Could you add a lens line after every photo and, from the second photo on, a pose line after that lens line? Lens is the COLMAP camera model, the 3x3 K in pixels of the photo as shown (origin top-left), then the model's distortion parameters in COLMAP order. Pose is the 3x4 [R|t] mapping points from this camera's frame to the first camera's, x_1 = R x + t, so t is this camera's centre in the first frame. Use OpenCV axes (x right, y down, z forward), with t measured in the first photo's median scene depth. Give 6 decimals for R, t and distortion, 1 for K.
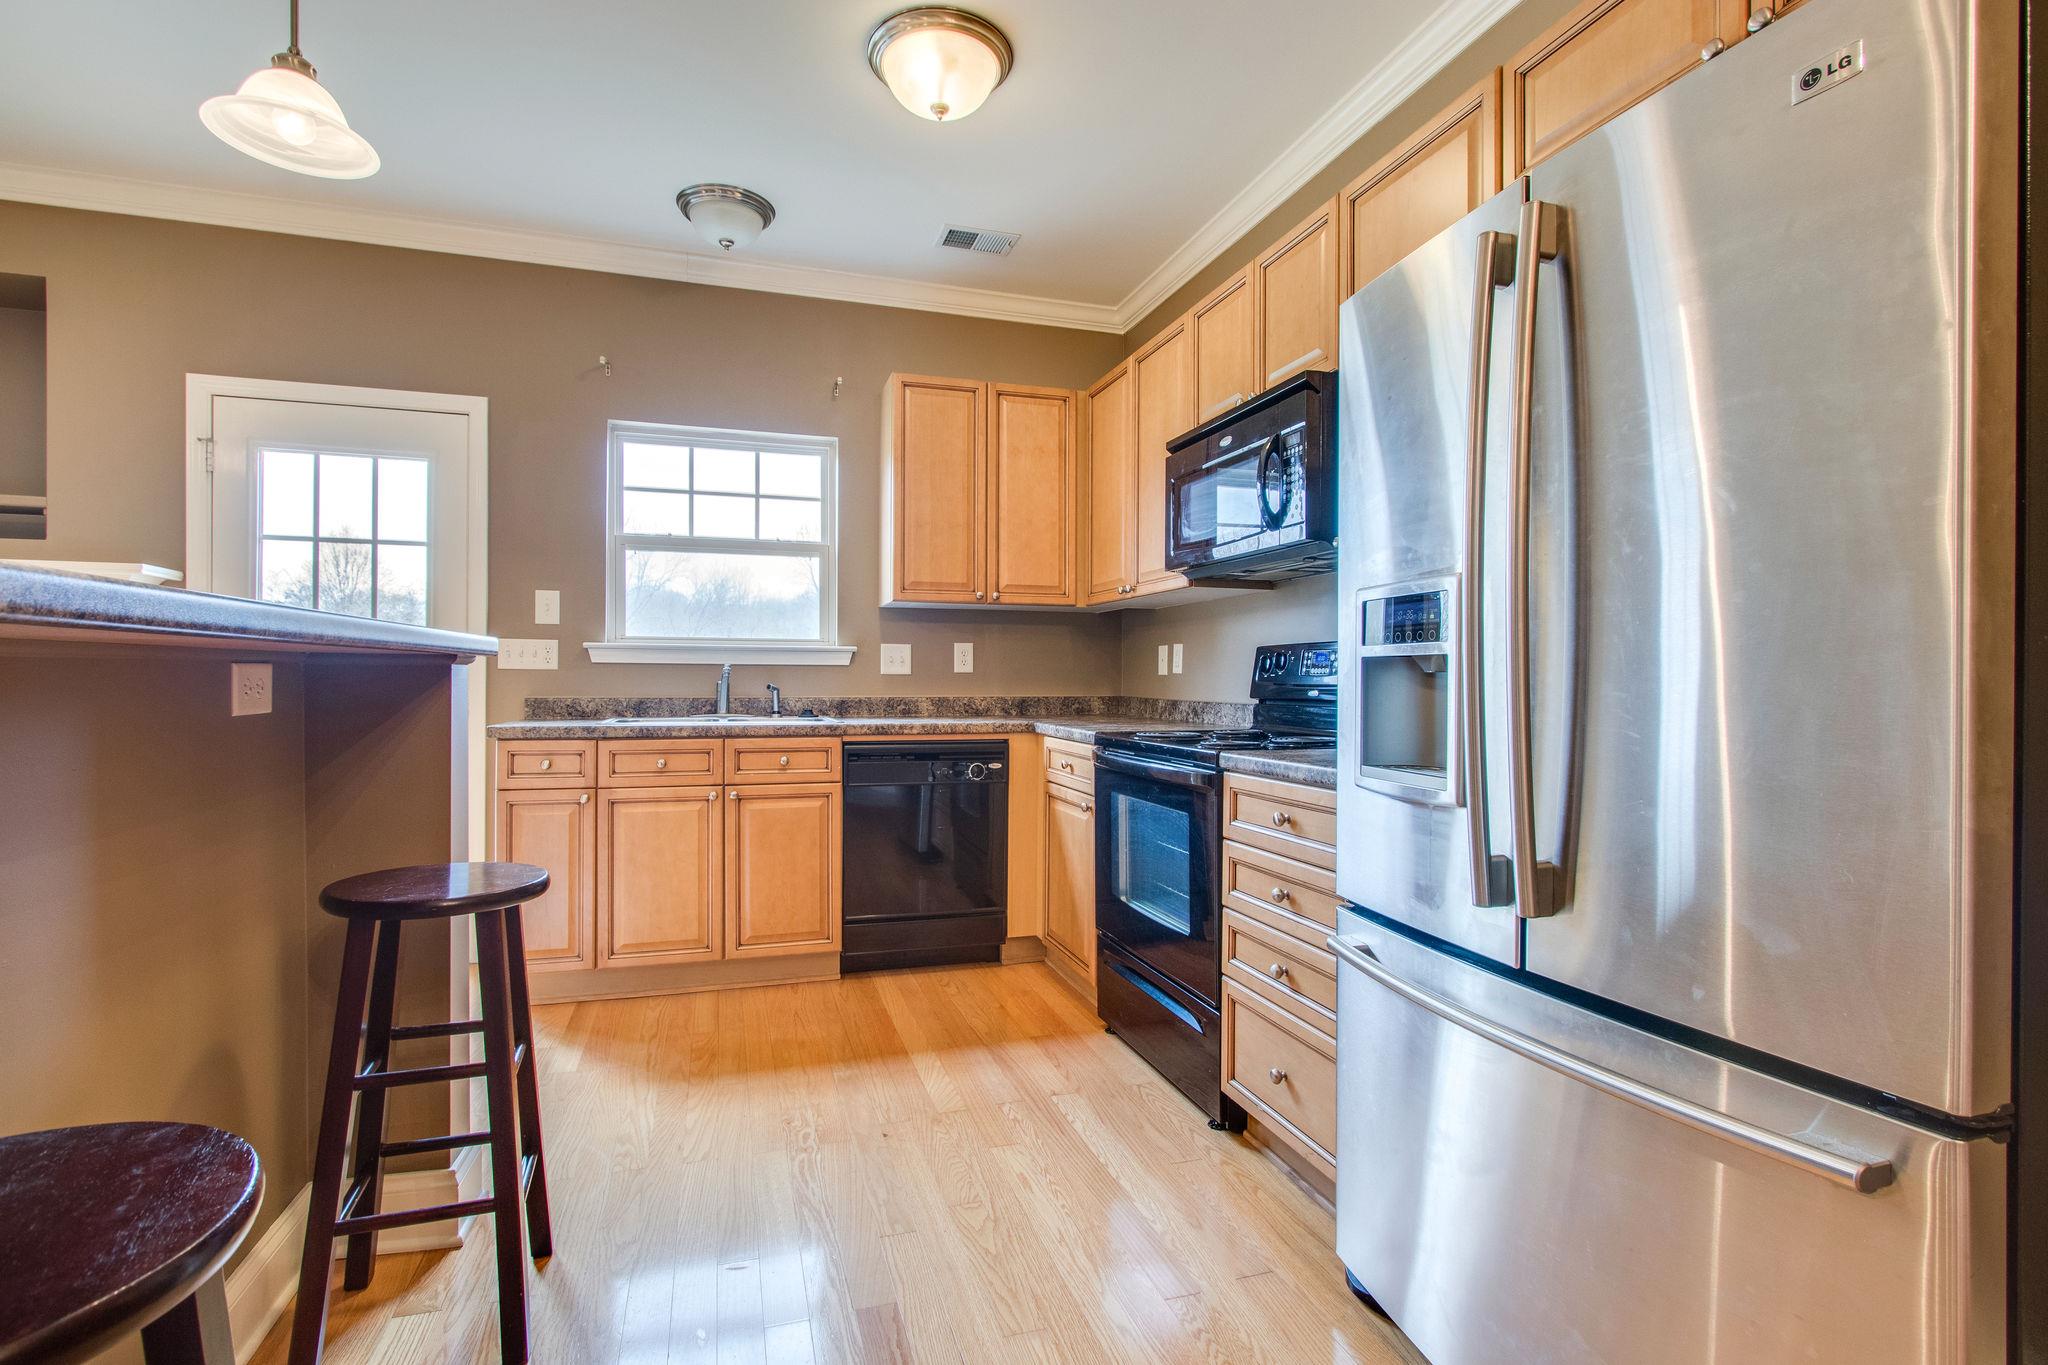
lens RADIAL K [[955.6, 0, 1024.0], [0, 955.6, 682.5], [0, 0, 1]] dist [-0.012912, 0.000712]
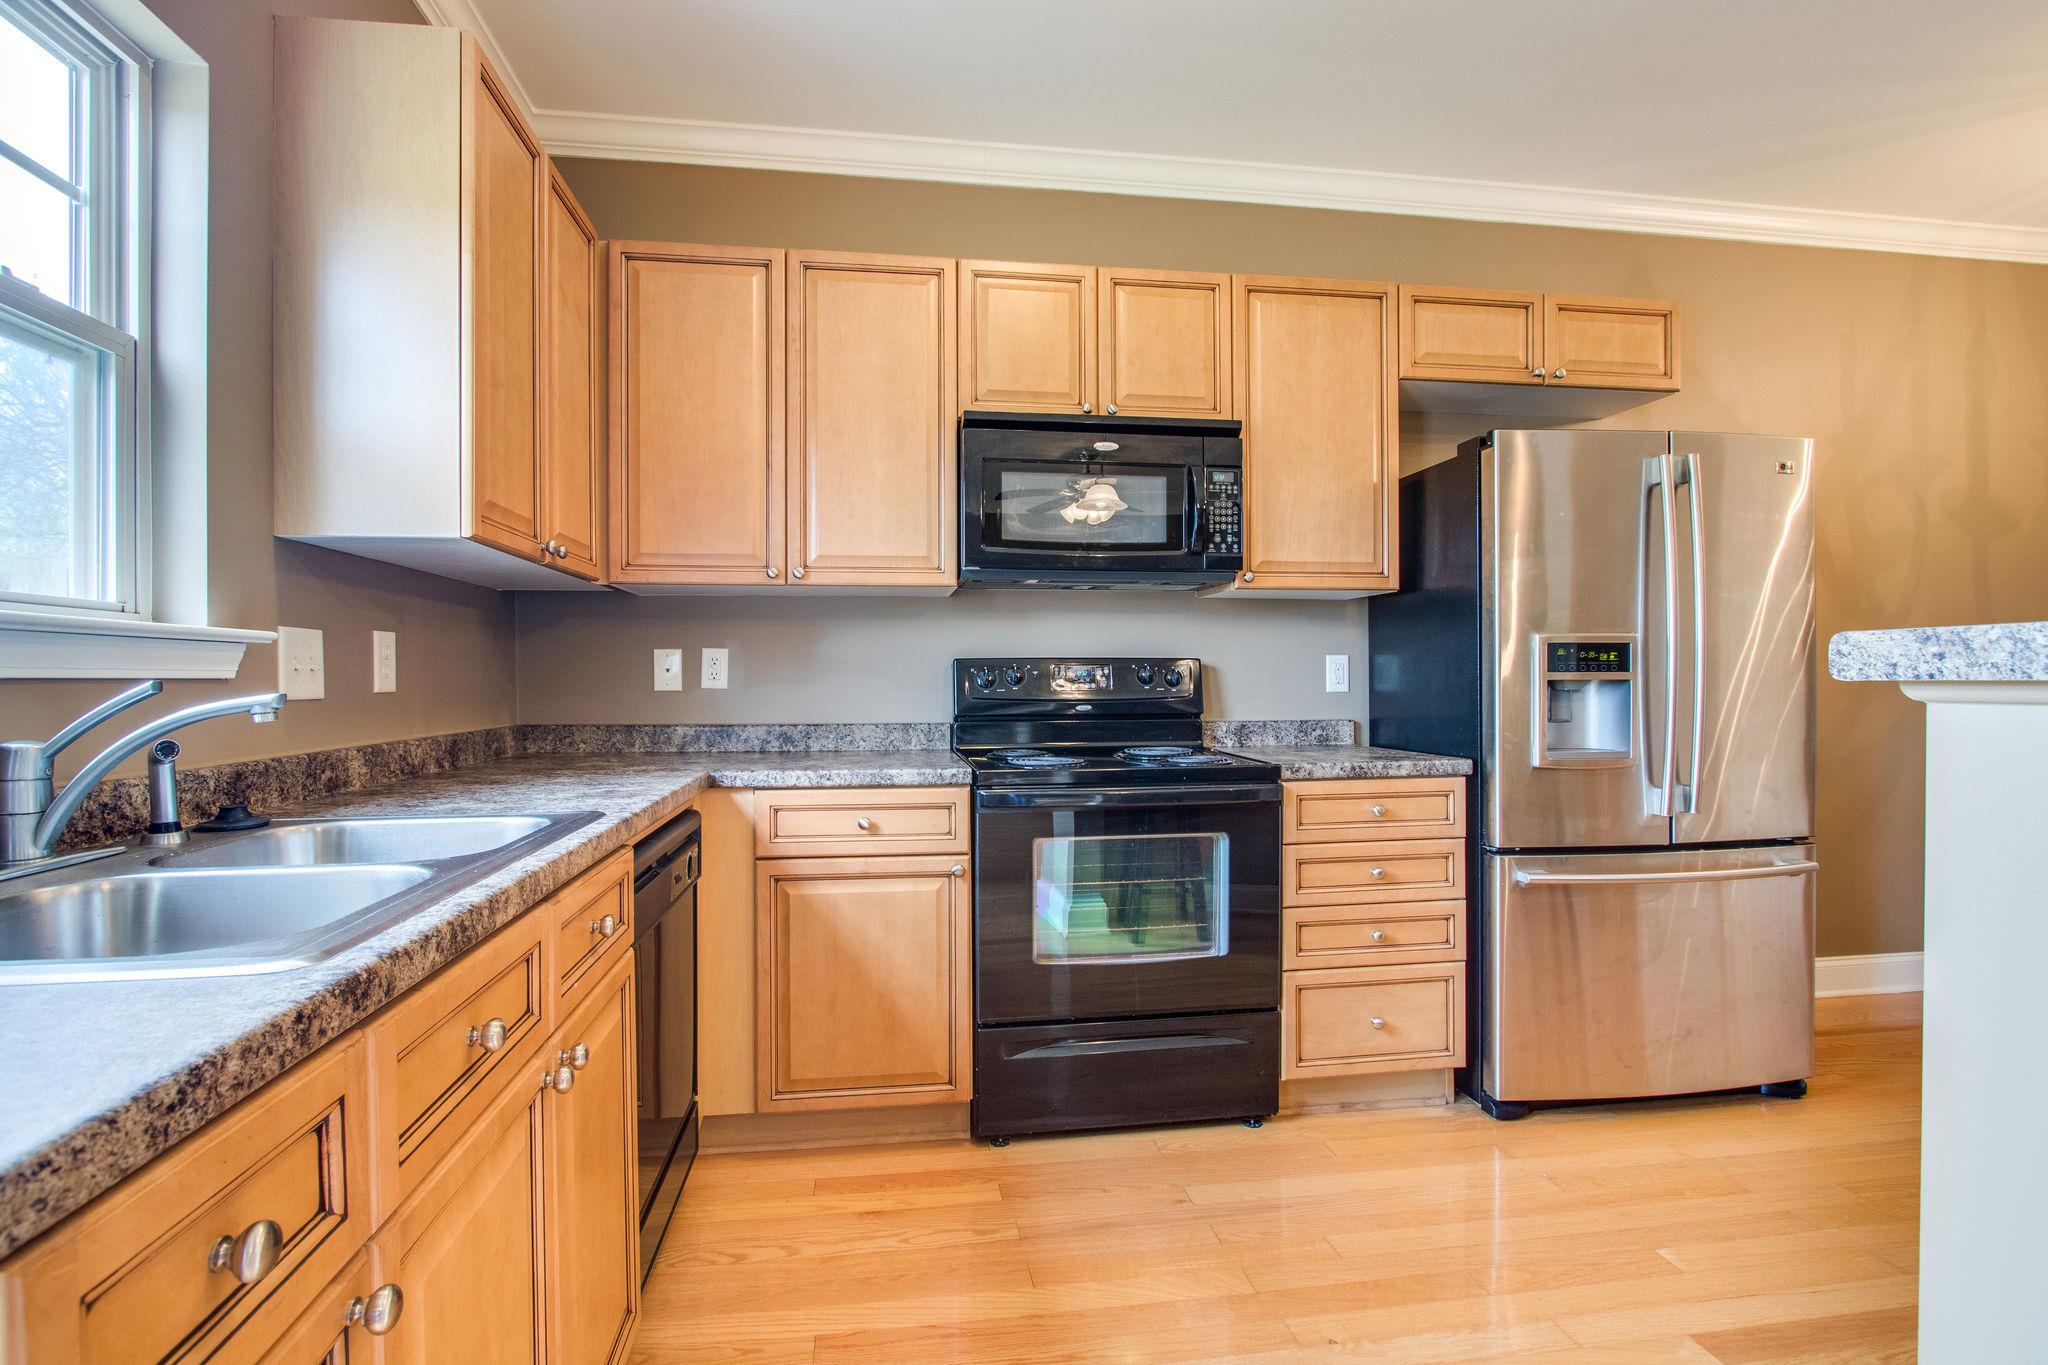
lens RADIAL K [[955.6, 0, 1024.0], [0, 955.6, 682.5], [0, 0, 1]] dist [-0.012912, 0.000712]
pose [[0.160194, -0.009047, 0.987044, -0.569672], [0.009848, 0.999923, 0.007567, -0.018720], [-0.987036, 0.008508, 0.160270, 0.707714]]
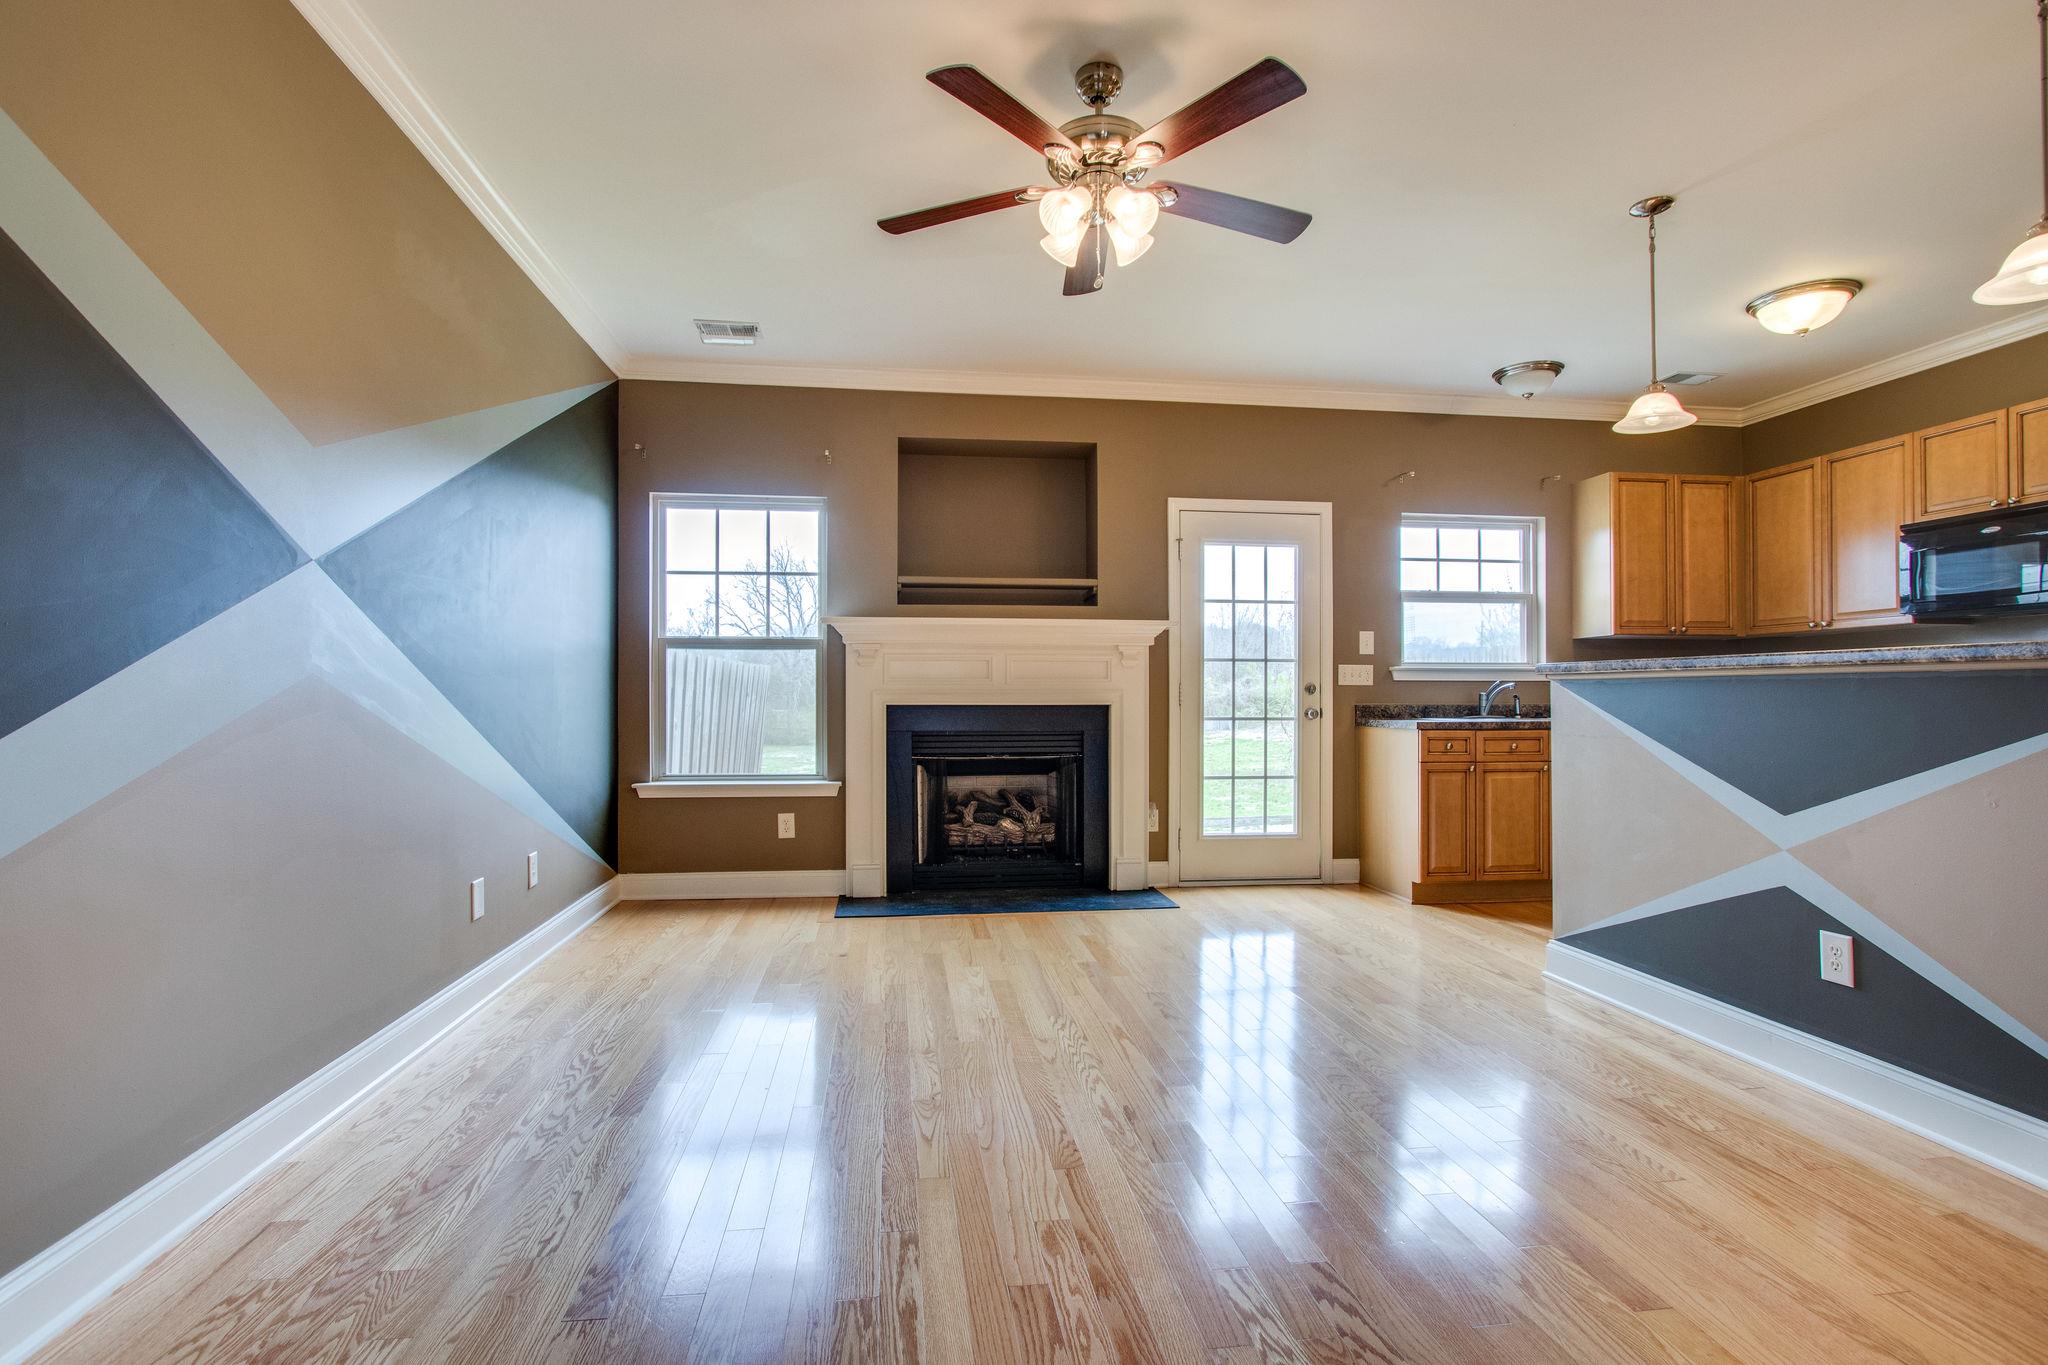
lens RADIAL K [[946.3, 0, 1016.1], [0, 946.3, 696.7], [0, 0, 1]] dist [-0.014755, 0.000184]
pose [[0.983285, -0.005576, -0.181988, -0.790922], [0.004428, 0.999968, -0.006716, 0.011694], [0.182019, 0.005798, 0.983278, -0.546348]]
